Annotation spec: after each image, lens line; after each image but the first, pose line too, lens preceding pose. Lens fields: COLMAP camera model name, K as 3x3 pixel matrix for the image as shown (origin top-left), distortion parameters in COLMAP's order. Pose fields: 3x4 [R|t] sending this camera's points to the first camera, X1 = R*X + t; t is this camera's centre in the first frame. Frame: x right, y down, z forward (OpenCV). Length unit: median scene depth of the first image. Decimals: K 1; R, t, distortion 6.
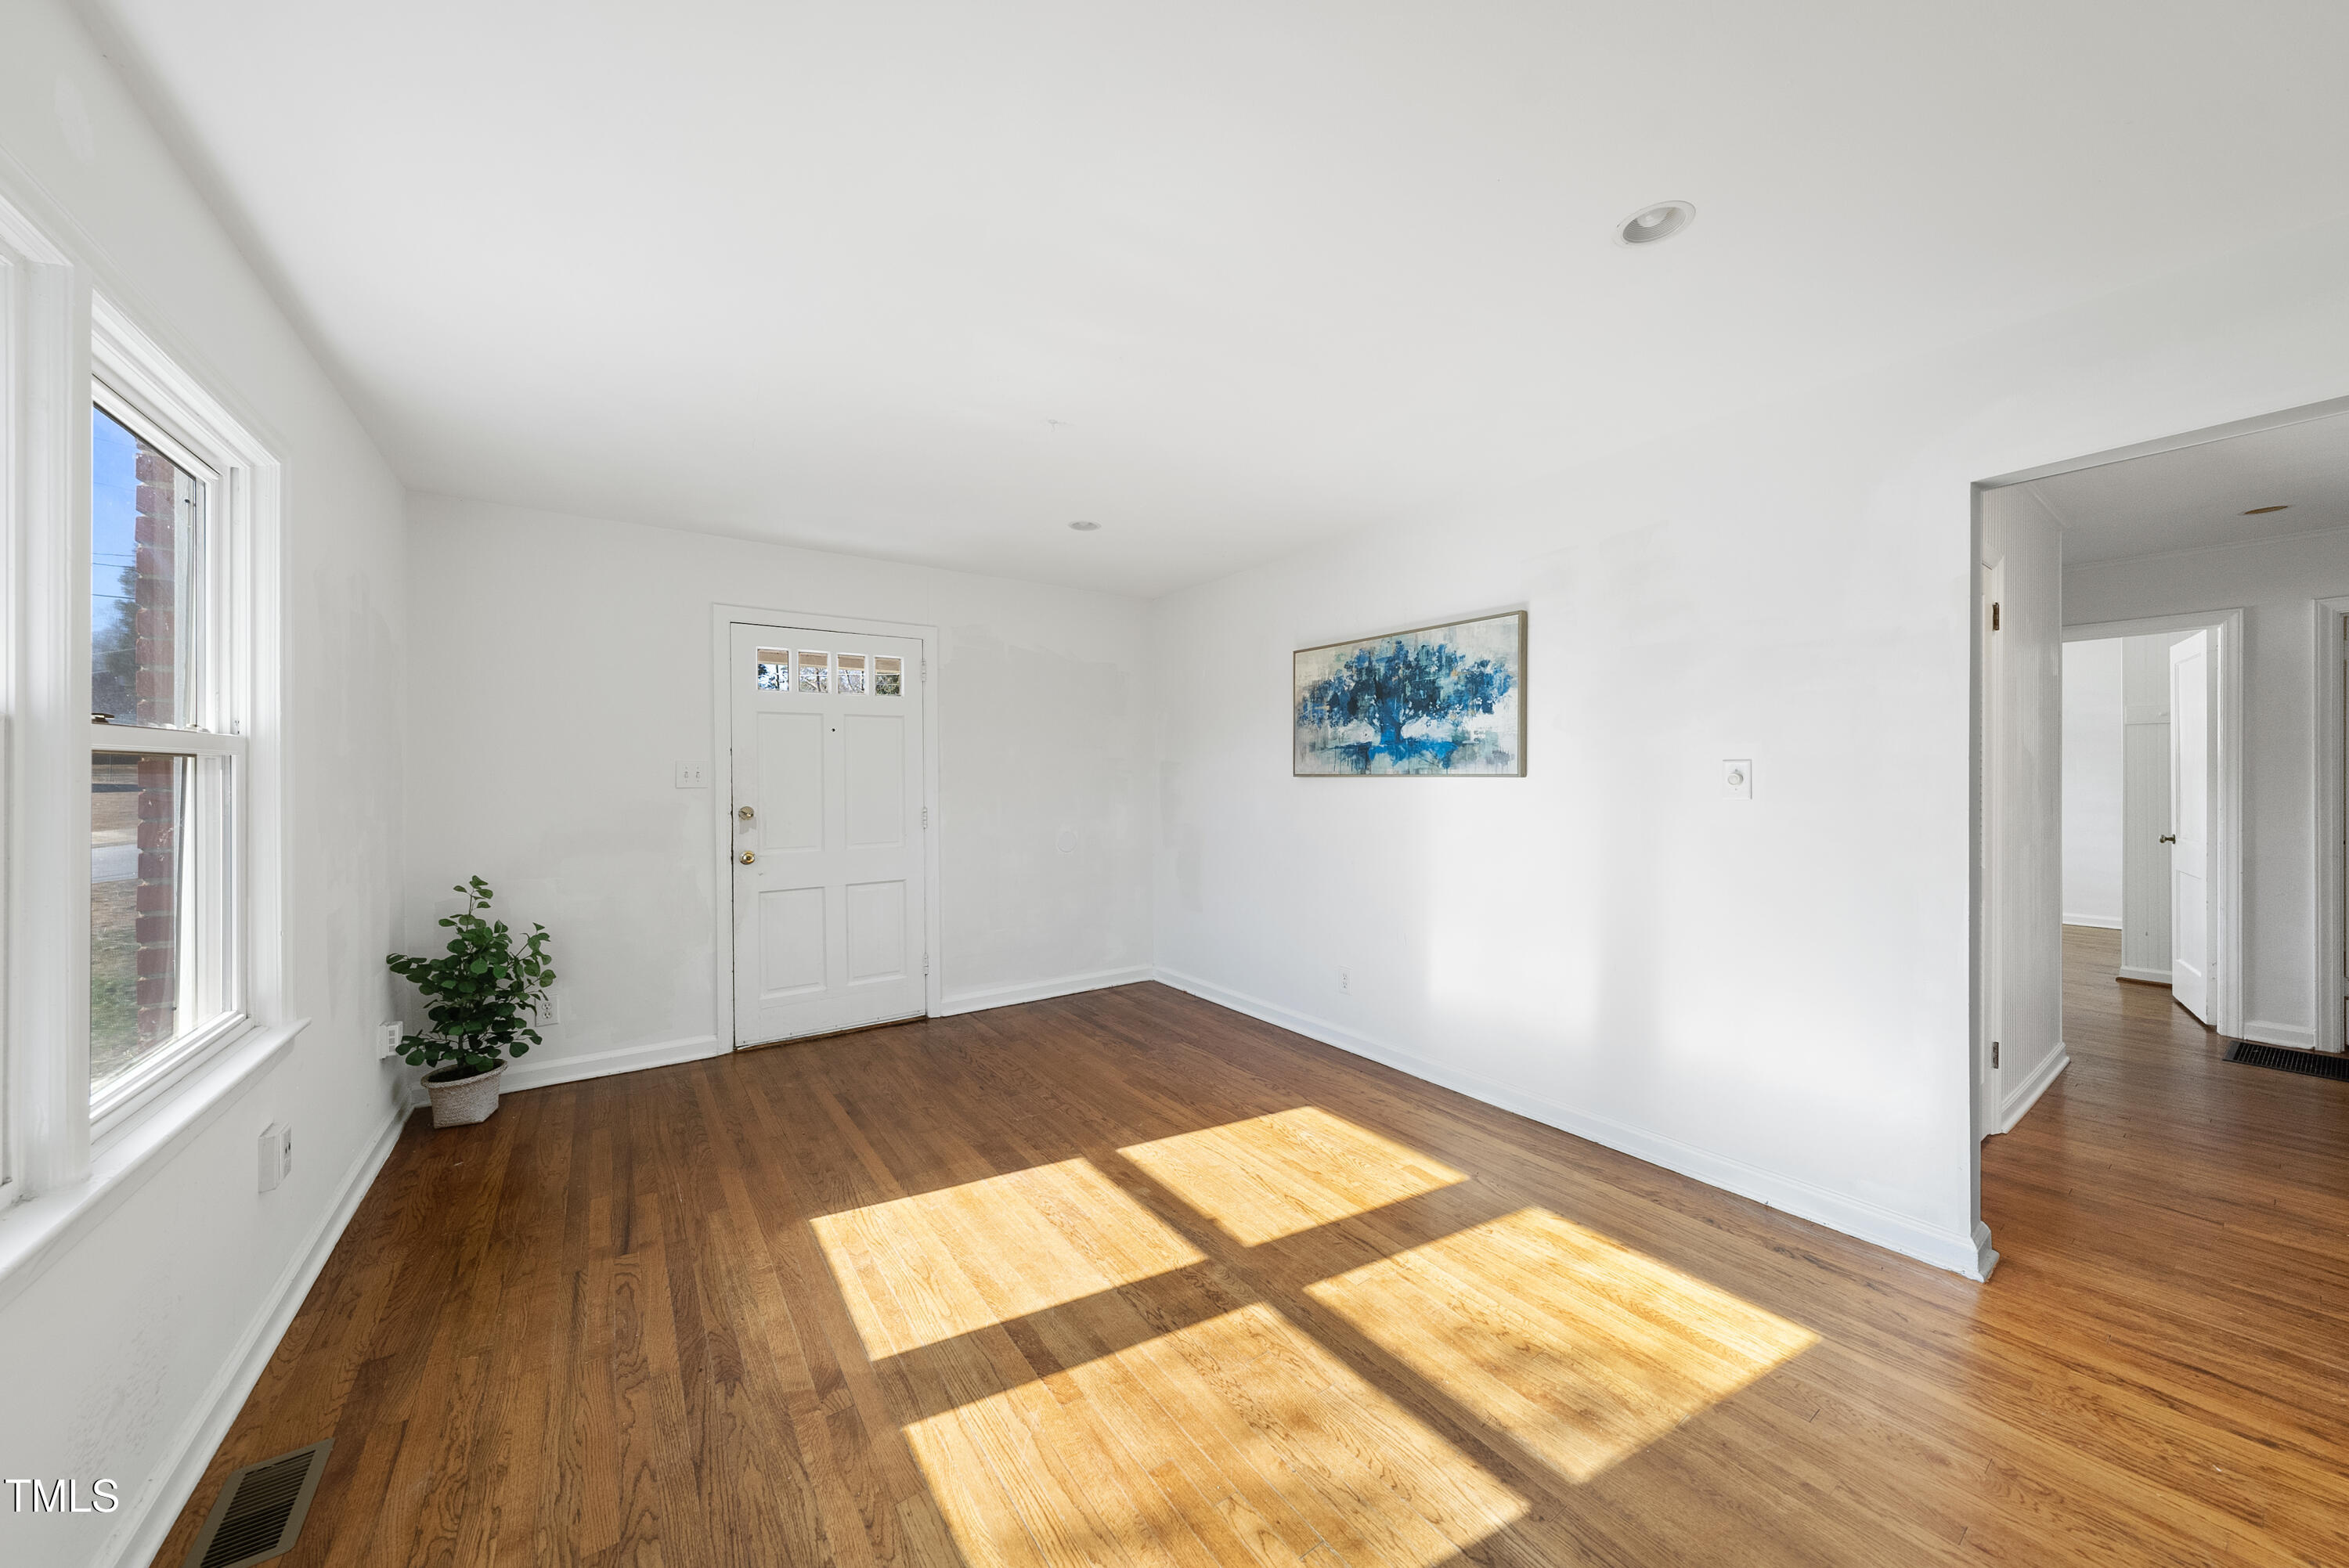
lens RADIAL K [[802.3, 0, 1174.8], [0, 802.3, 780.9], [0, 0, 1]] dist [-0.004380, -0.000118]
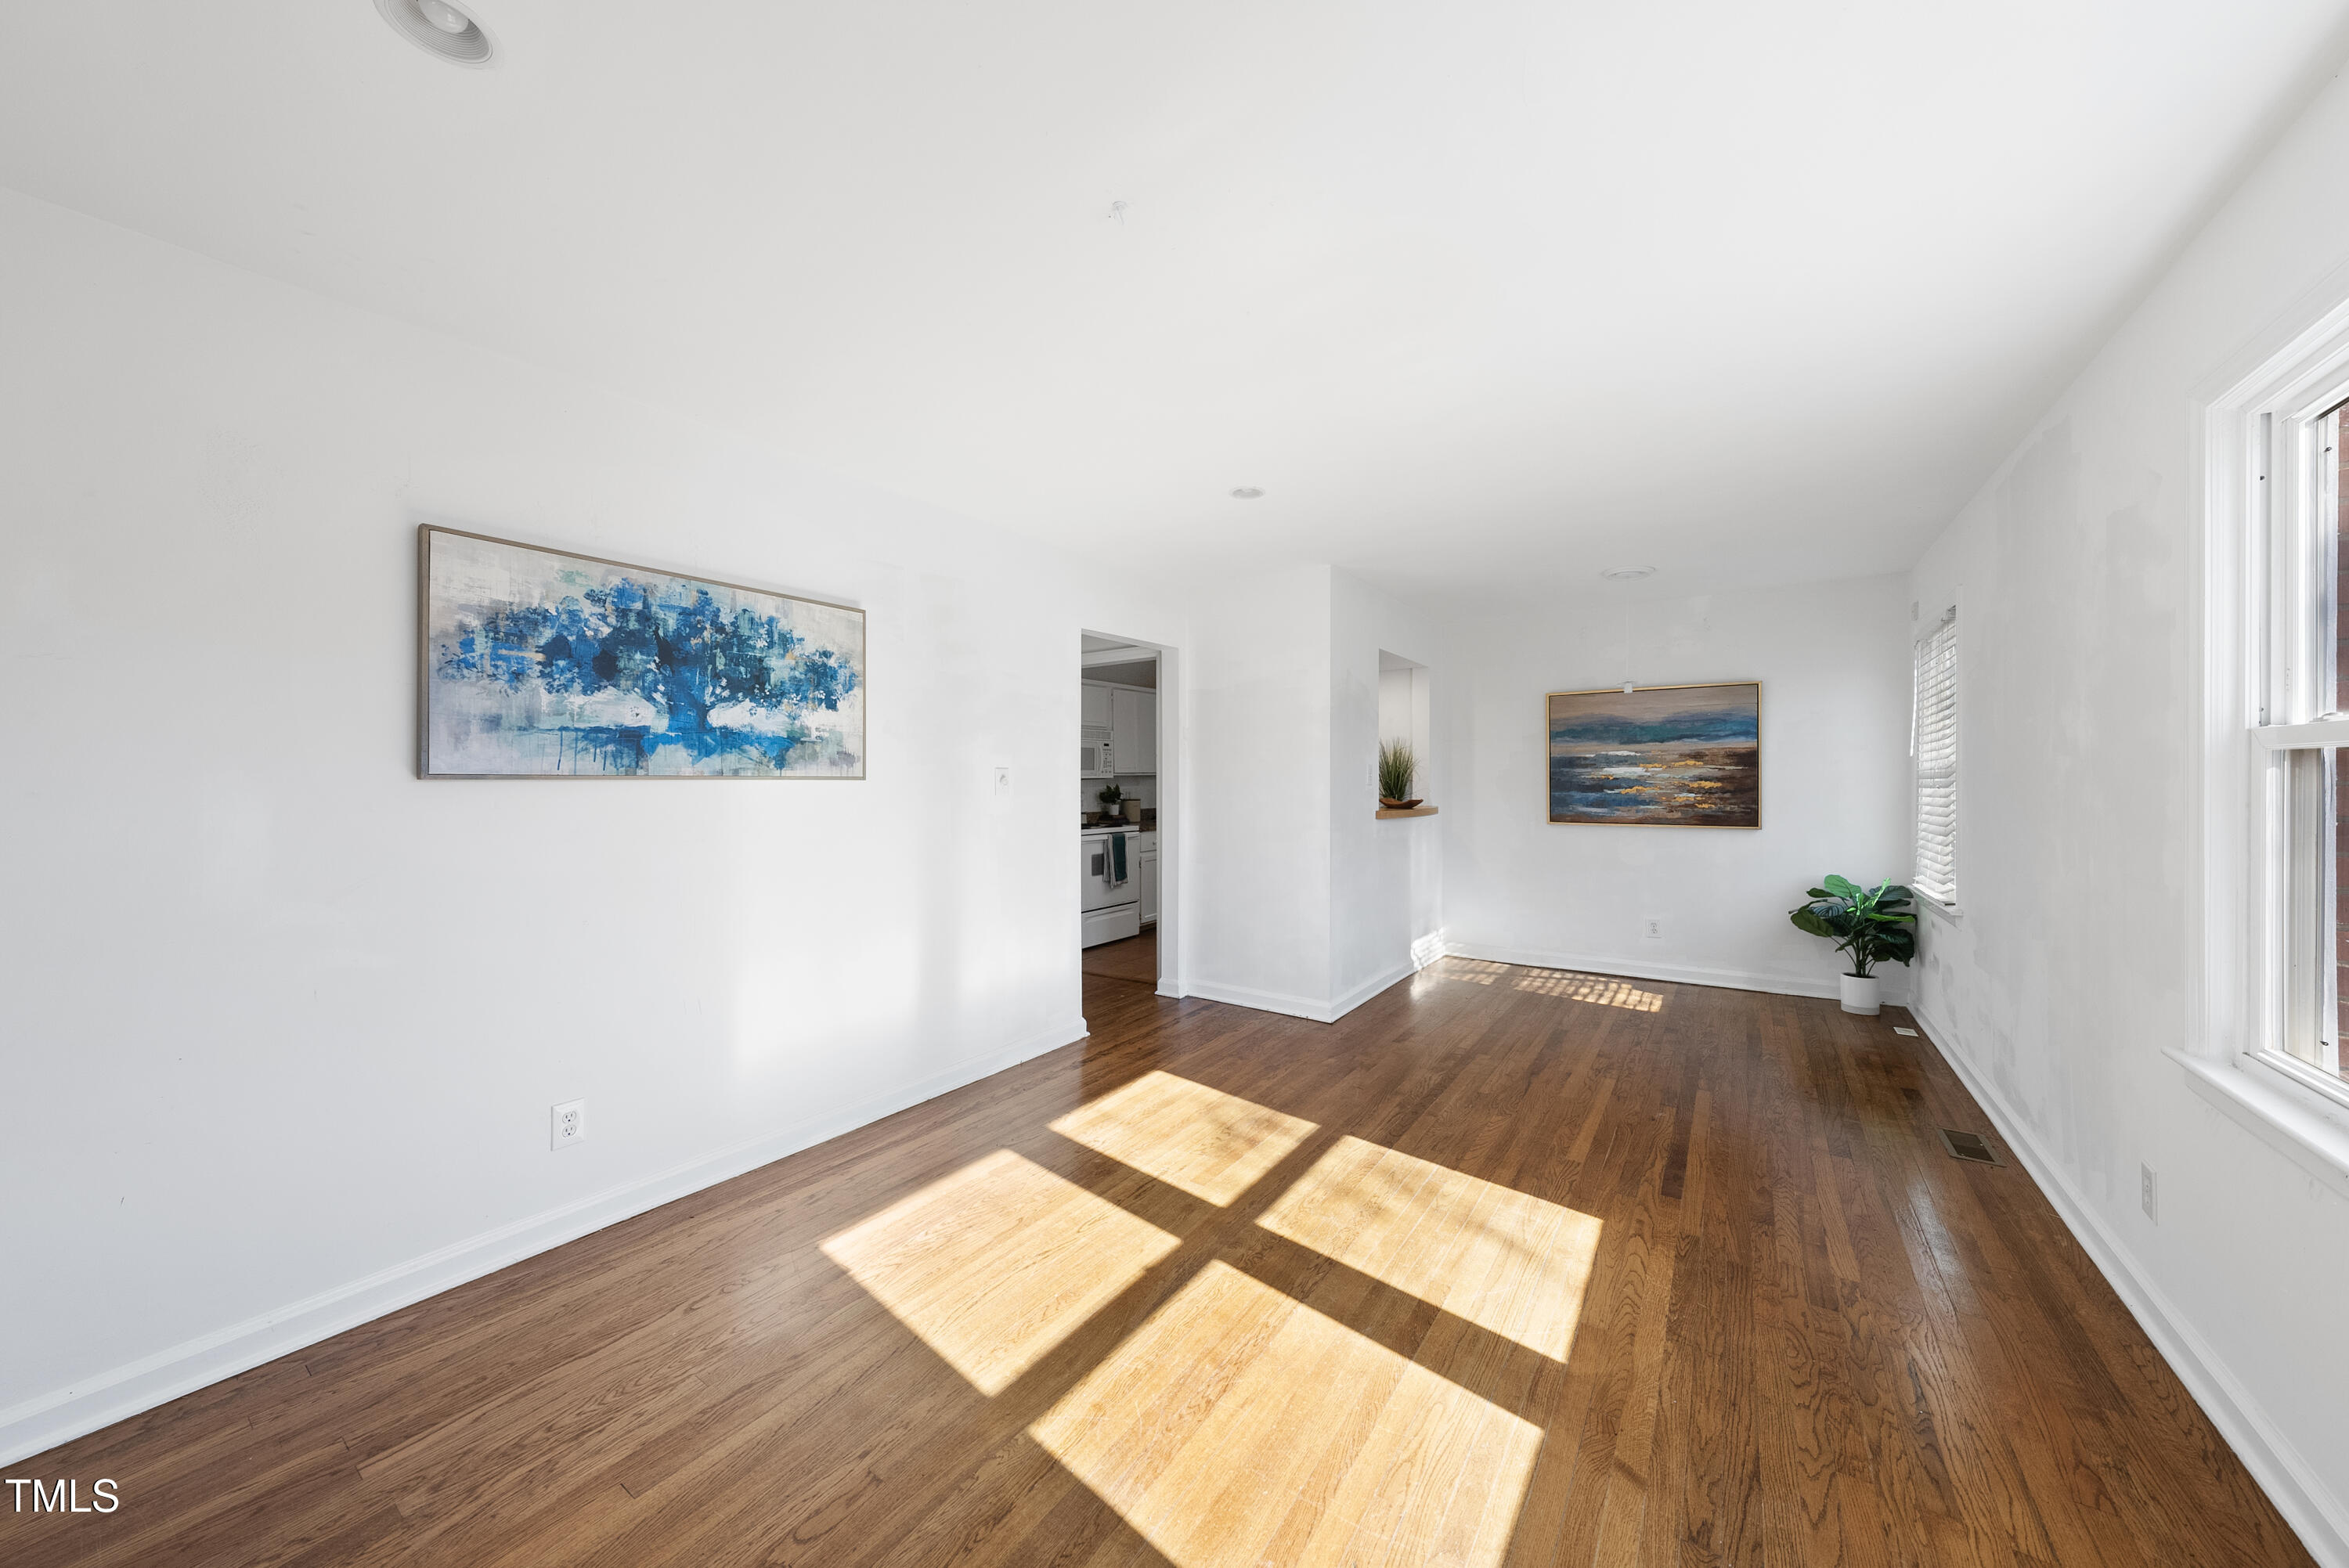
lens RADIAL K [[801.0, 0, 1185.6], [0, 801.0, 779.6], [0, 0, 1]] dist [-0.002105, -0.000085]
pose [[-0.341816, 0.003537, 0.939760, -0.570504], [0.007825, 0.999969, -0.000918, -0.000980], [-0.939734, 0.007040, -0.341833, 0.884045]]
